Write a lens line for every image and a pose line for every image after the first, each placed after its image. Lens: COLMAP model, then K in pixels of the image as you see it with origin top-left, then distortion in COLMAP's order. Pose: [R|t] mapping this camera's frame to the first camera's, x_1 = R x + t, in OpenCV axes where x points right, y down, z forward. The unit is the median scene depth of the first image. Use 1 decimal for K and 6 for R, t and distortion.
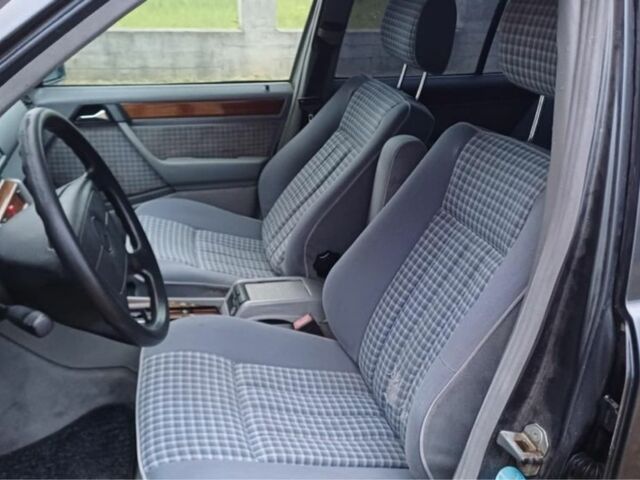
lens RADIAL K [[669.3, 0, 320.0], [0, 669.3, 240.0], [0, 0, 1]] dist [0.079757, -0.027287]
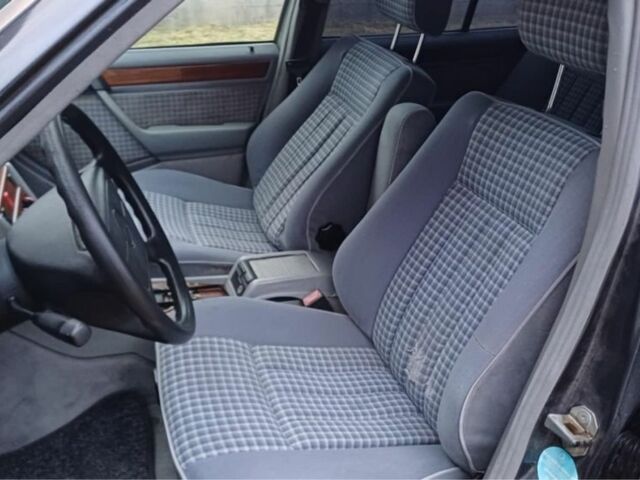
lens RADIAL K [[669.3, 0, 320.0], [0, 669.3, 240.0], [0, 0, 1]] dist [0.079757, -0.027287]
pose [[0.996474, -0.037422, 0.075094, -0.095155], [0.031258, 0.996171, 0.081642, -0.047822], [-0.077862, -0.079007, 0.993829, 0.029973]]
